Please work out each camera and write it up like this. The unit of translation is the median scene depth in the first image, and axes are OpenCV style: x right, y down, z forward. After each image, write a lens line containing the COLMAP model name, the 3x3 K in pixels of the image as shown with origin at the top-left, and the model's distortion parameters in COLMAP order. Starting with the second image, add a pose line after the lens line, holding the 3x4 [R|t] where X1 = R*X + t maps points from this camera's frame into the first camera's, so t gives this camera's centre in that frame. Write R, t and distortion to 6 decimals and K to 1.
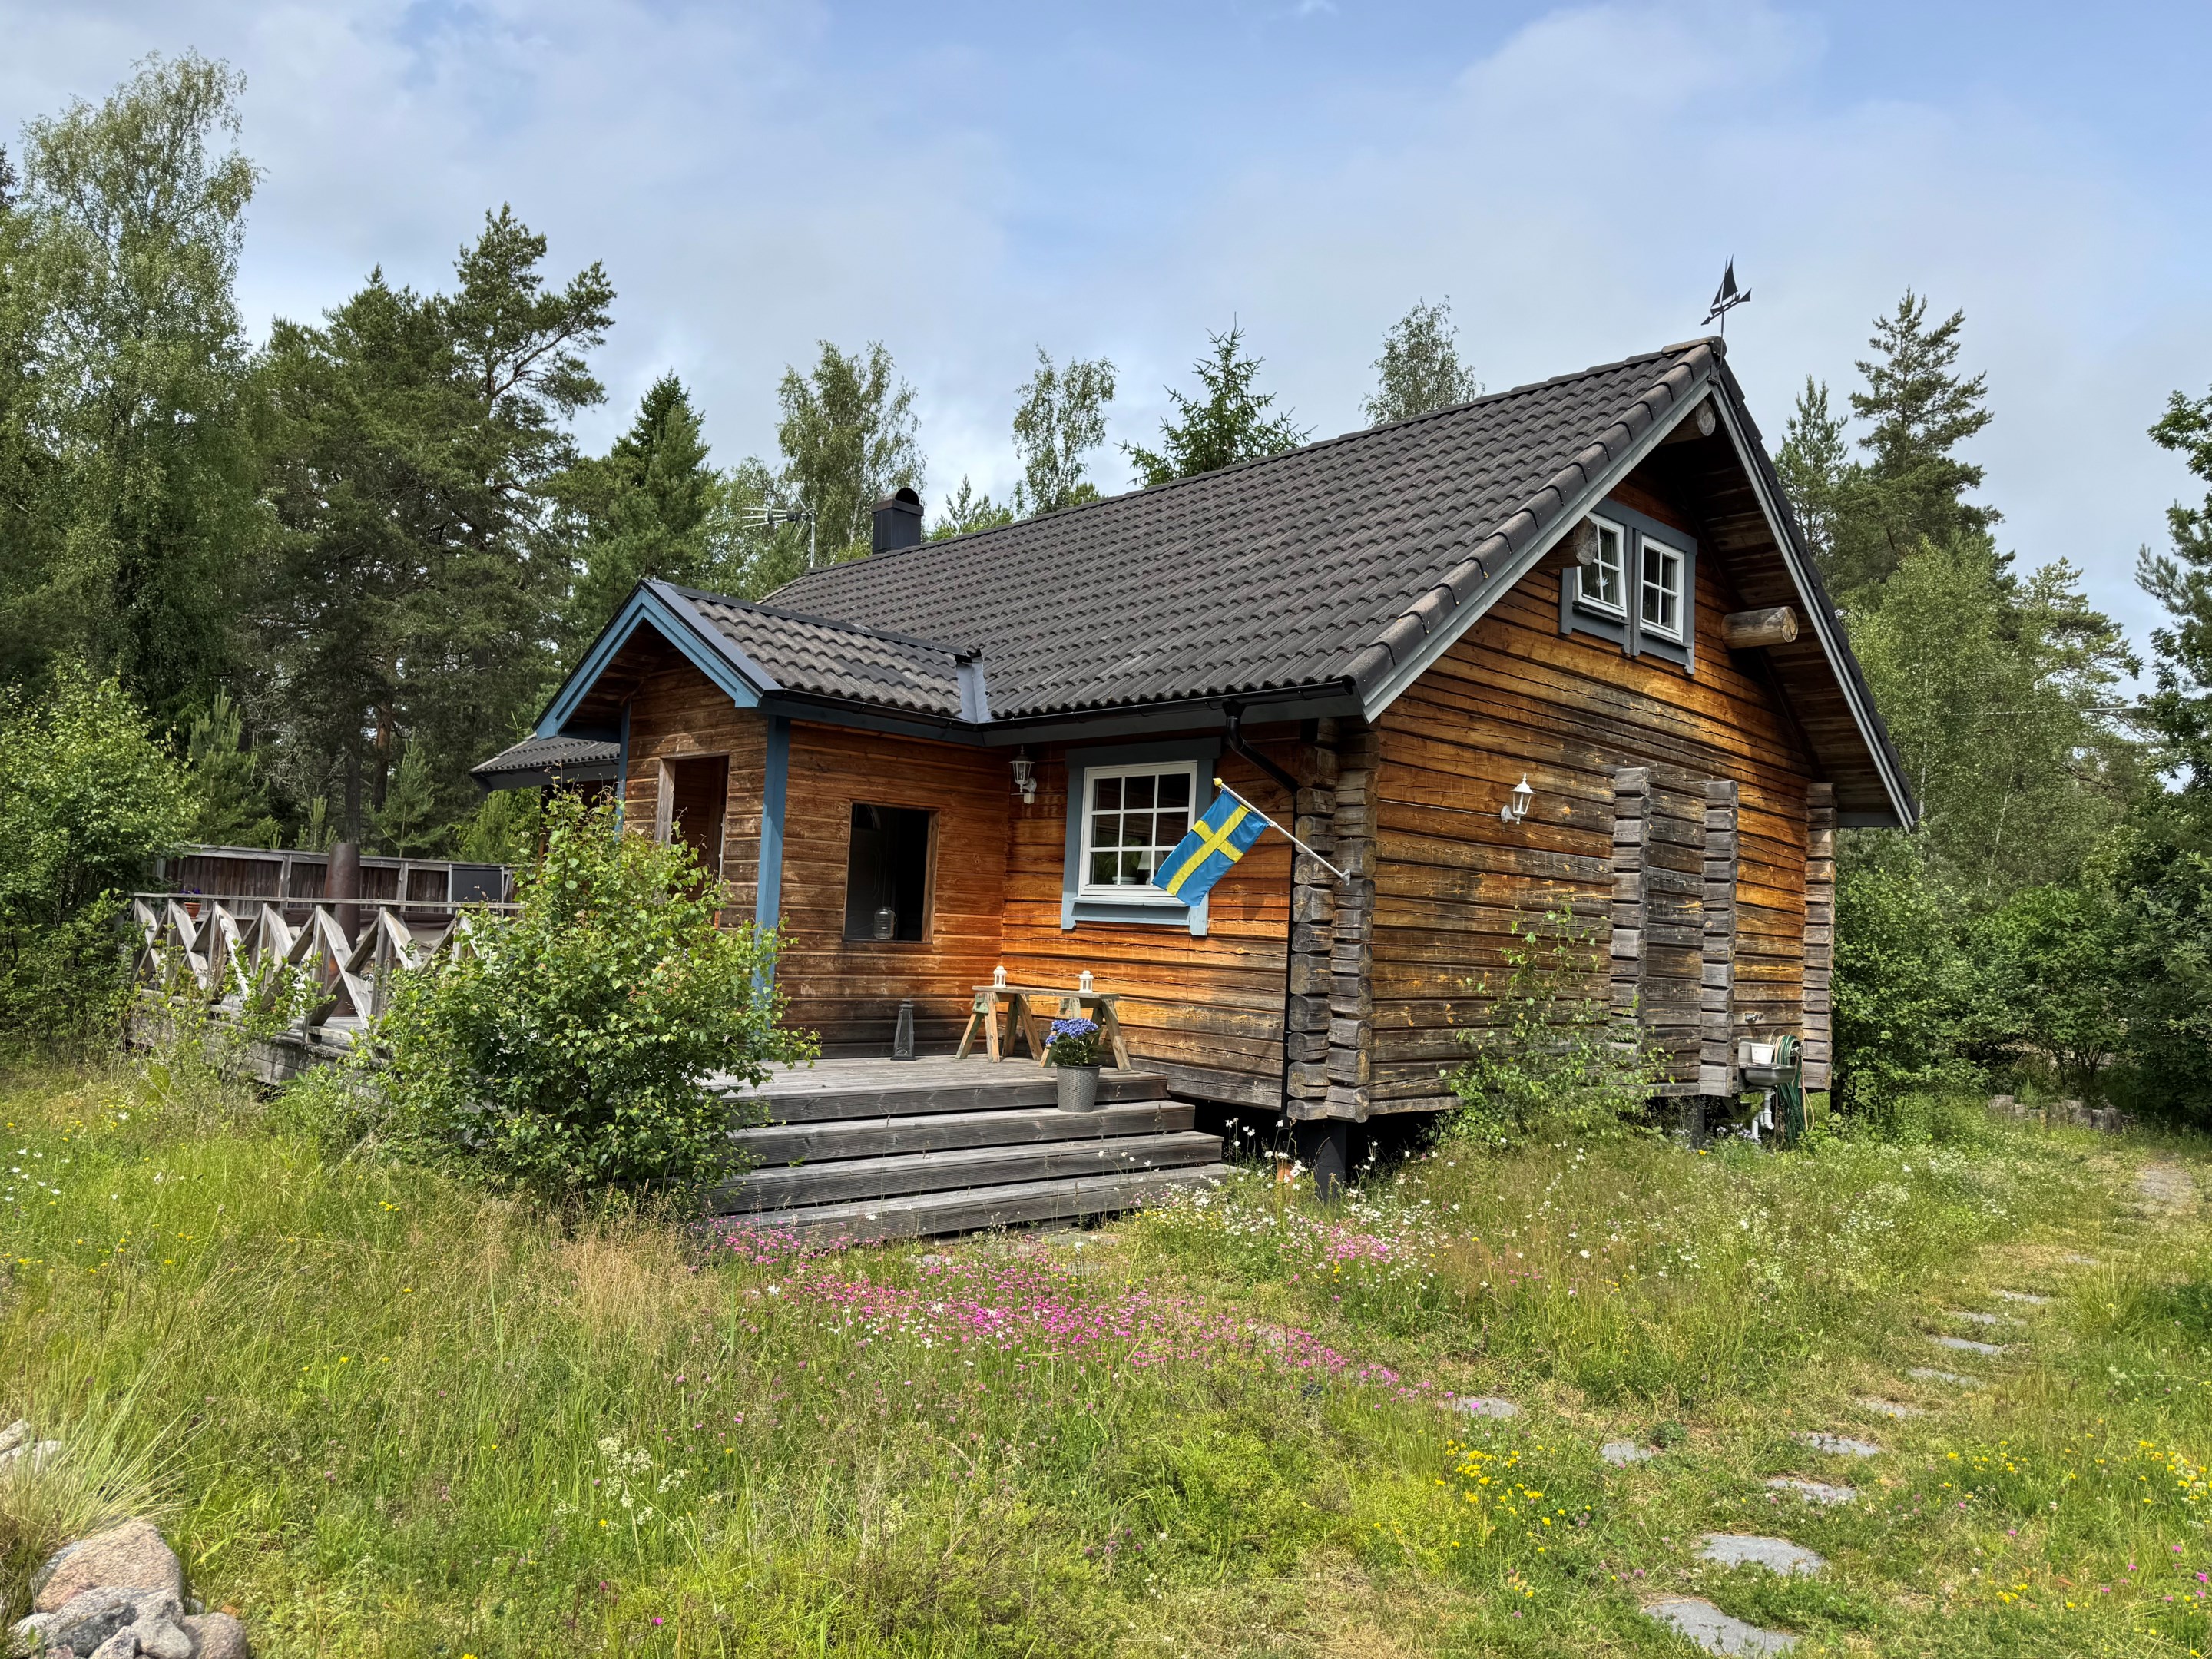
lens RADIAL K [[1574.0, 0, 1106.0], [0, 1574.0, 829.5], [0, 0, 1]] dist [0.011447, 0.002183]
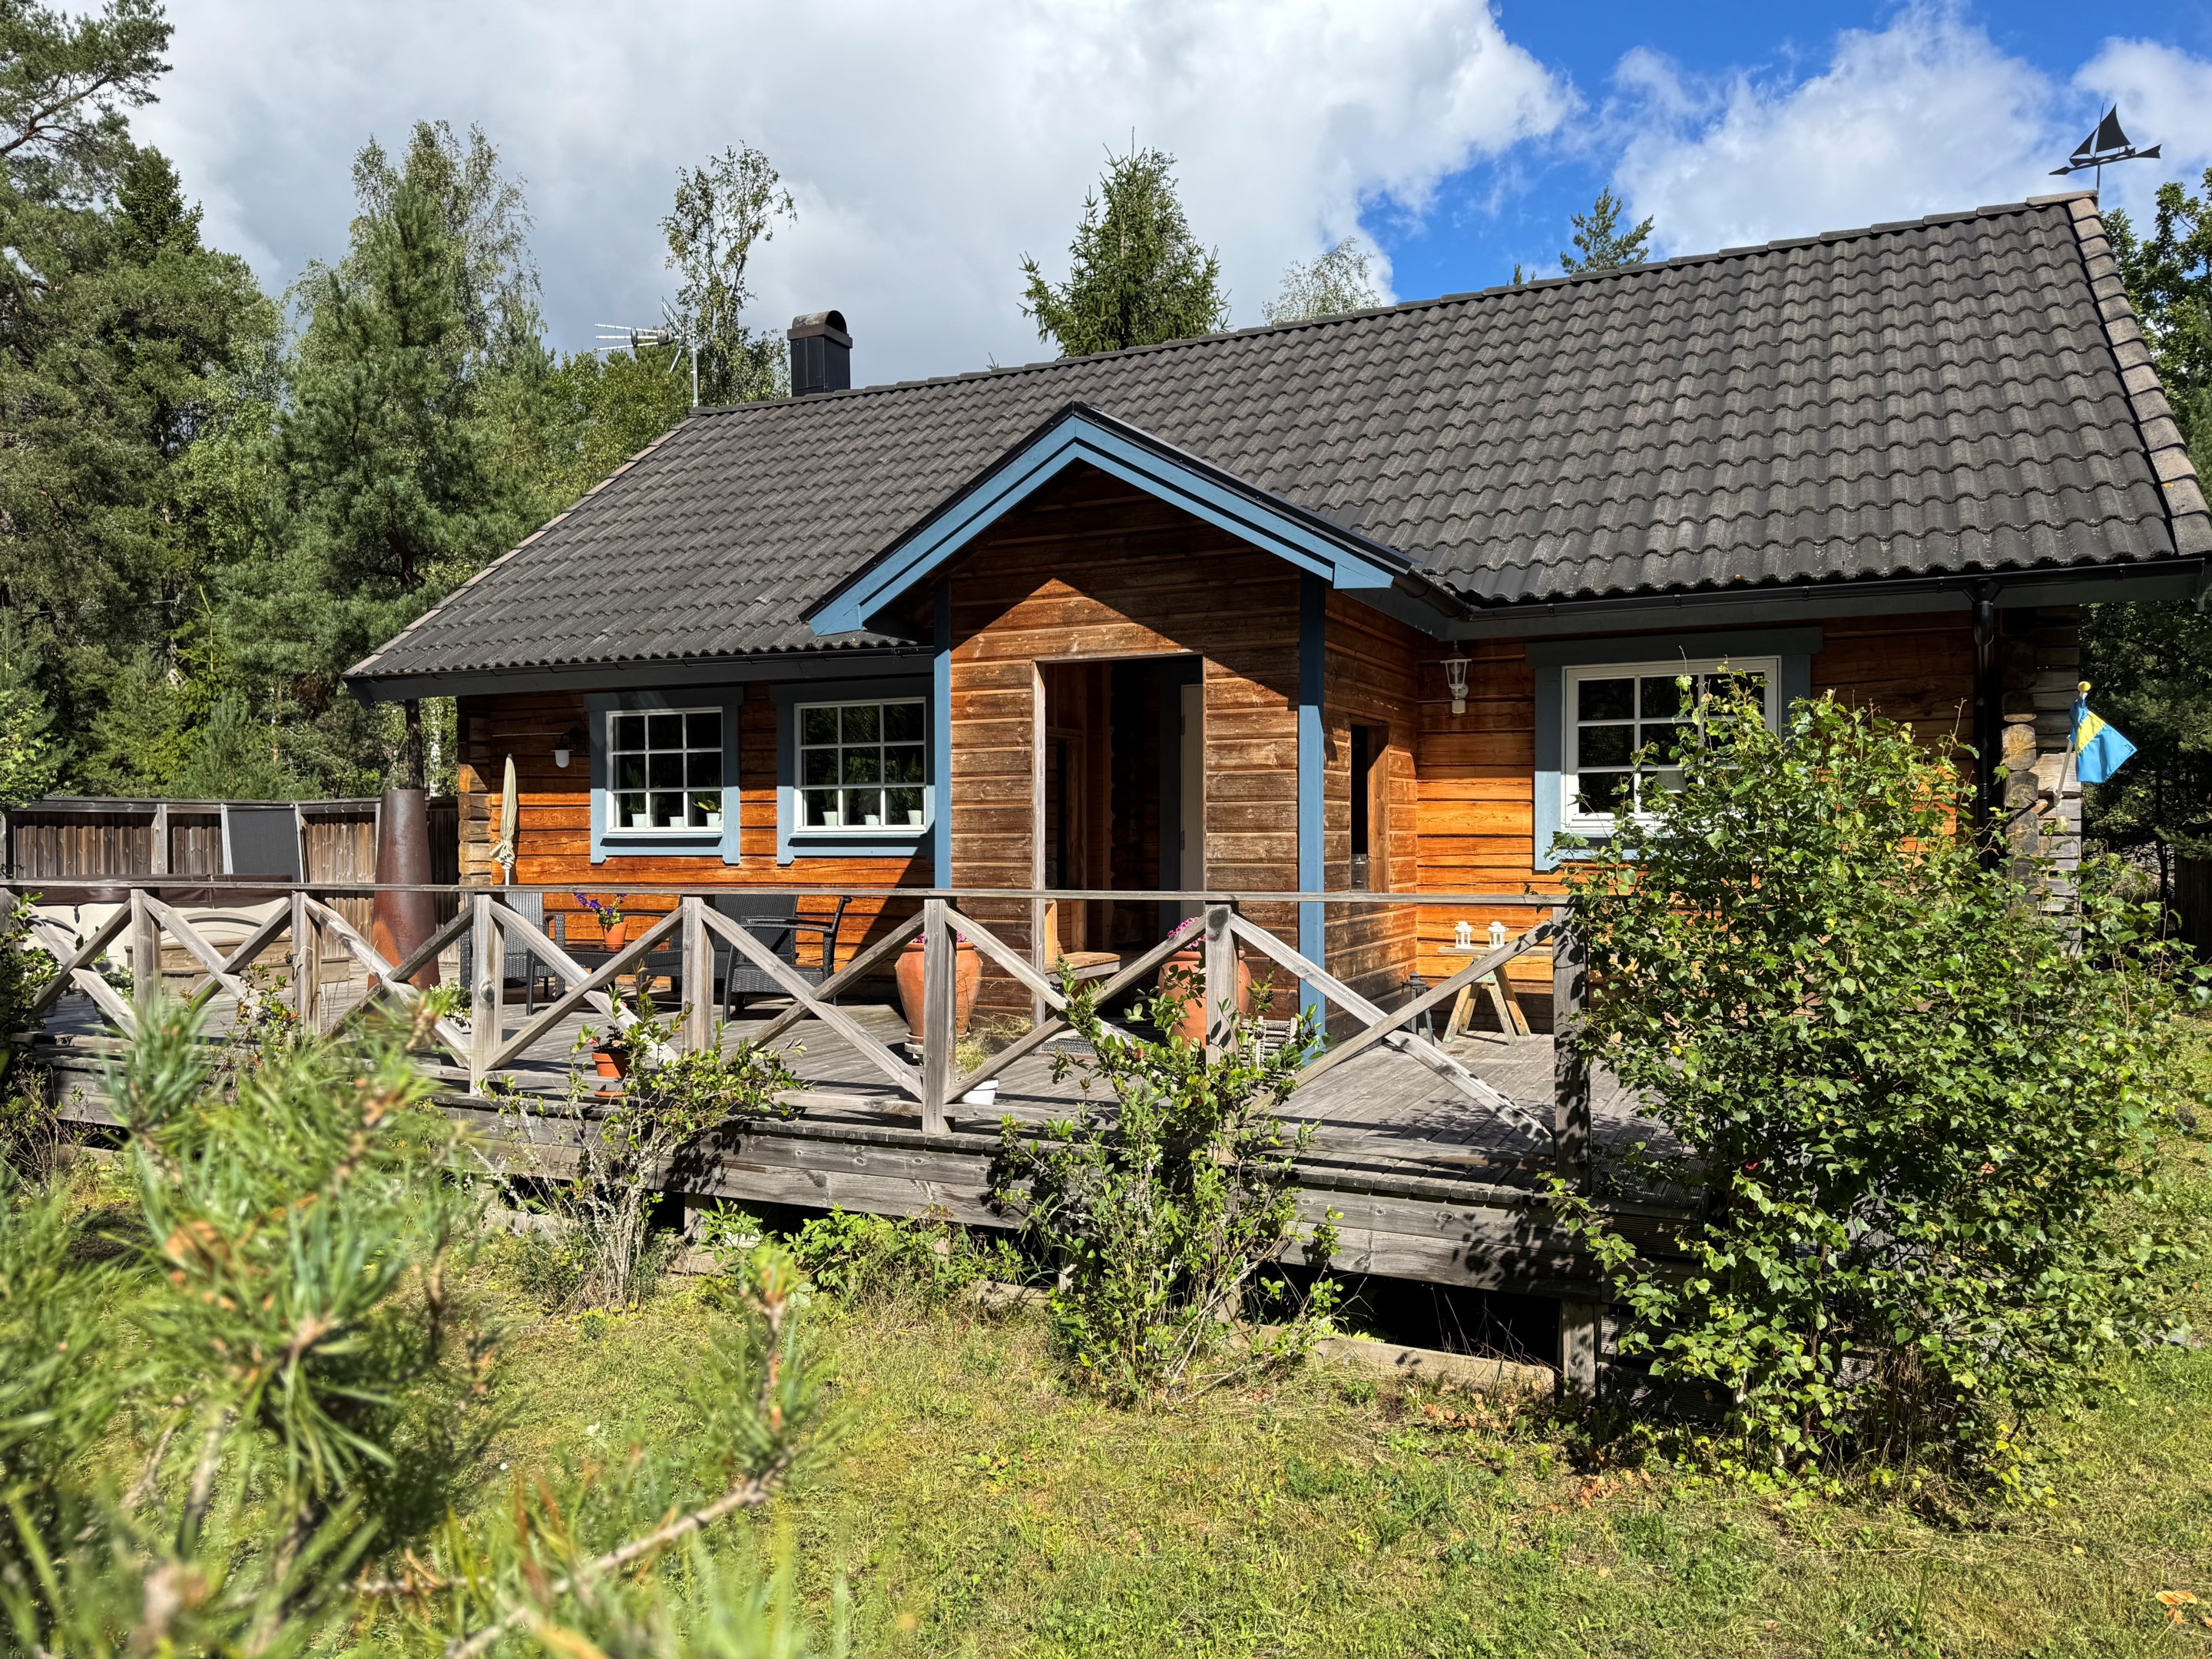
lens RADIAL K [[1545.4, 0, 1106.0], [0, 1545.4, 829.5], [0, 0, 1]] dist [0.118609, -0.157620]
pose [[0.931131, -0.045684, 0.361811, -0.517183], [0.019700, 0.996975, 0.075186, -0.021433], [-0.364151, -0.062881, 0.929215, 0.345205]]
